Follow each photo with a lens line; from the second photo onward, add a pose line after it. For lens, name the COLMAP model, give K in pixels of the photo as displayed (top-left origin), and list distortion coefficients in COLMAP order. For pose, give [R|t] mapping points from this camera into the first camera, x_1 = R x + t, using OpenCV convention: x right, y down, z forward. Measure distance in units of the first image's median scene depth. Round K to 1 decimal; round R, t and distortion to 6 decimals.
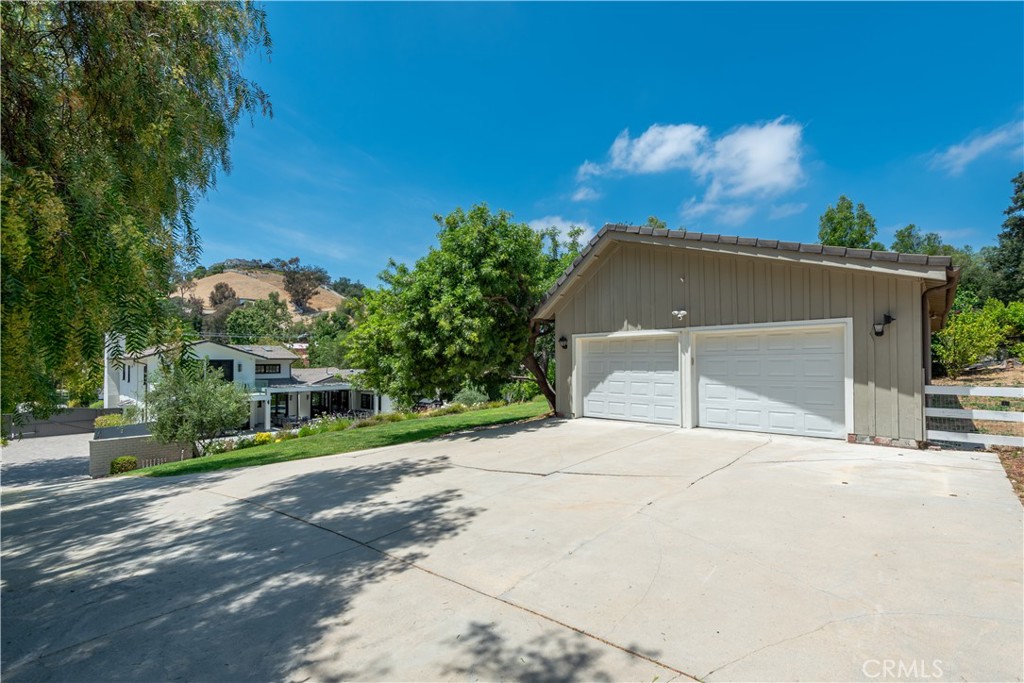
lens RADIAL K [[454.8, 0, 521.1], [0, 454.8, 358.9], [0, 0, 1]] dist [0.014993, -0.007480]
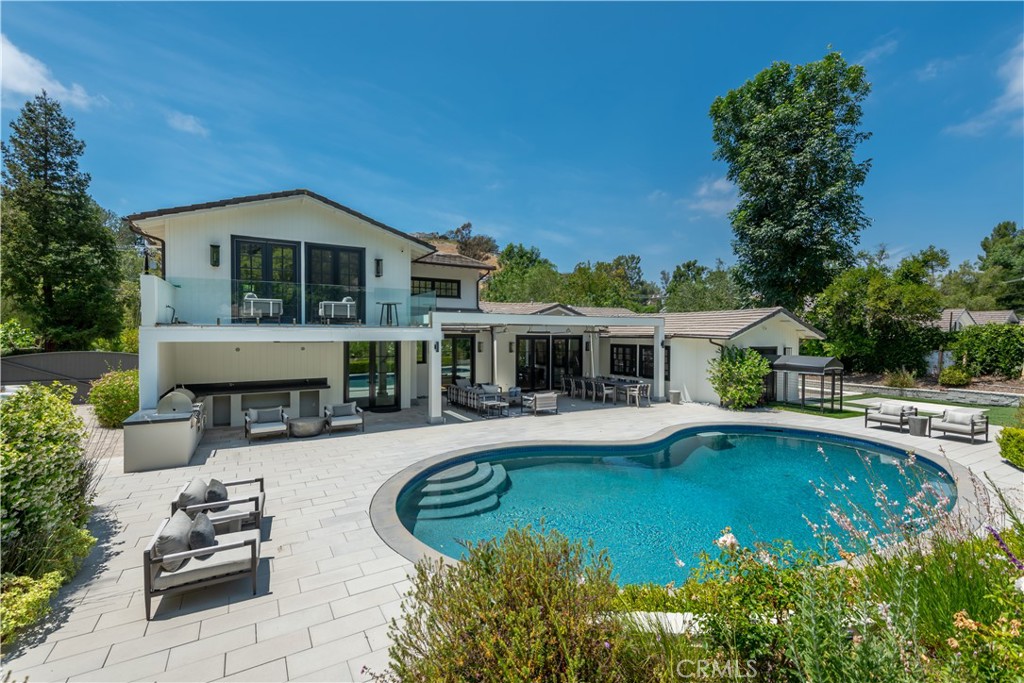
lens RADIAL K [[454.8, 0, 515.5], [0, 454.8, 338.4], [0, 0, 1]] dist [0.014993, -0.007480]
pose [[0.939676, 0.008694, -0.341956, -0.300154], [-0.004328, 0.999899, 0.013528, 0.068322], [0.342039, -0.011232, 0.939619, 0.552990]]
